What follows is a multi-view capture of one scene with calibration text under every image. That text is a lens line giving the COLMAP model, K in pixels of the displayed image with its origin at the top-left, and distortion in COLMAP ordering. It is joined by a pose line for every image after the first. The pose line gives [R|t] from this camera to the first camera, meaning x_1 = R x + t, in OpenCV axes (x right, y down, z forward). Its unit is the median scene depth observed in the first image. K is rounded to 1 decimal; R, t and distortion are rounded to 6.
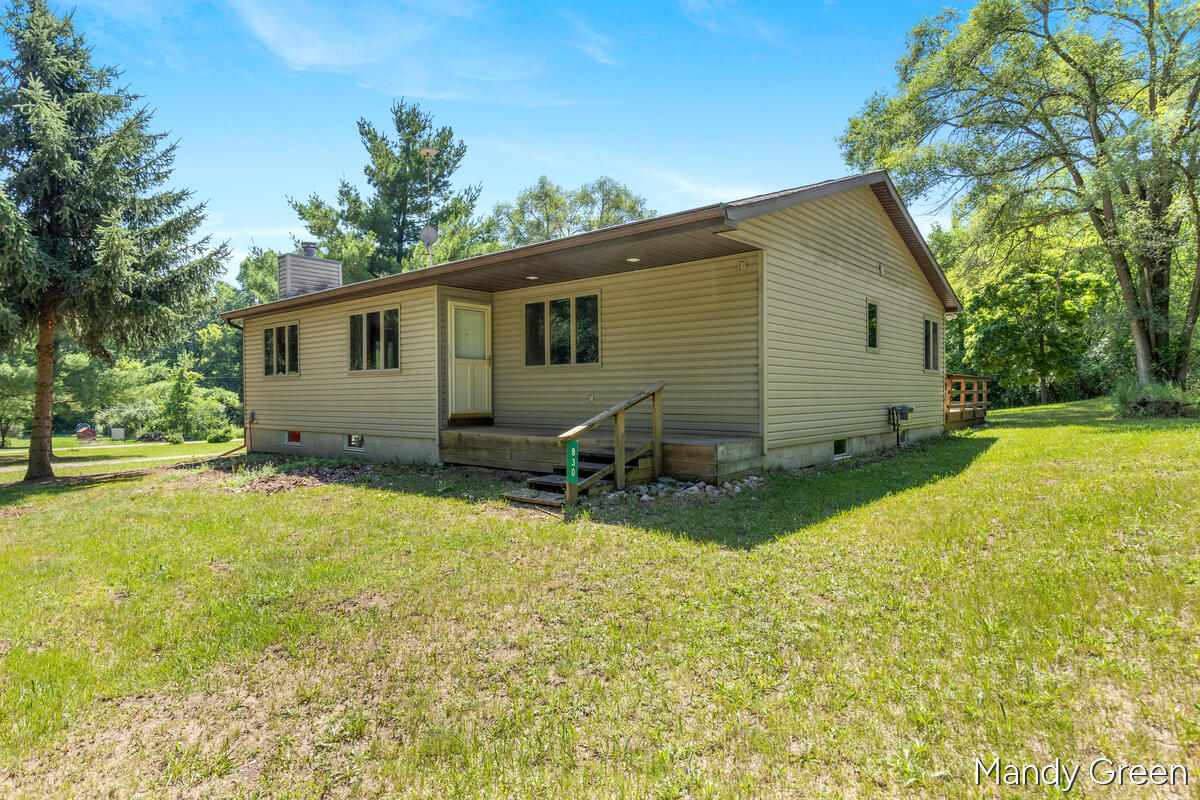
lens RADIAL K [[685.9, 0, 599.5], [0, 685.9, 402.8], [0, 0, 1]] dist [-0.003142, -0.000242]
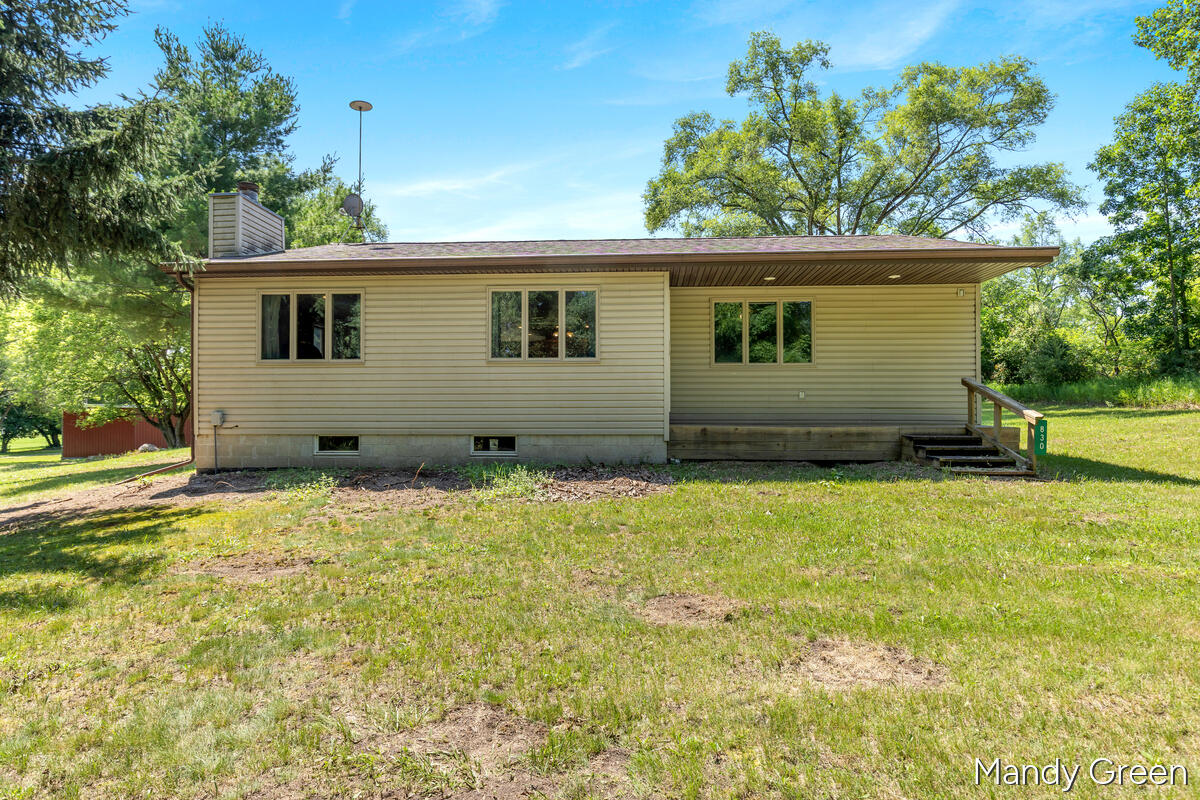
lens RADIAL K [[643.4, 0, 599.6], [0, 643.4, 398.2], [0, 0, 1]] dist [-0.002338, -0.000109]
pose [[0.800087, 0.018243, 0.599606, -0.838137], [-0.000516, 0.999558, -0.029722, 0.028672], [-0.599883, 0.023471, 0.799743, 0.341500]]
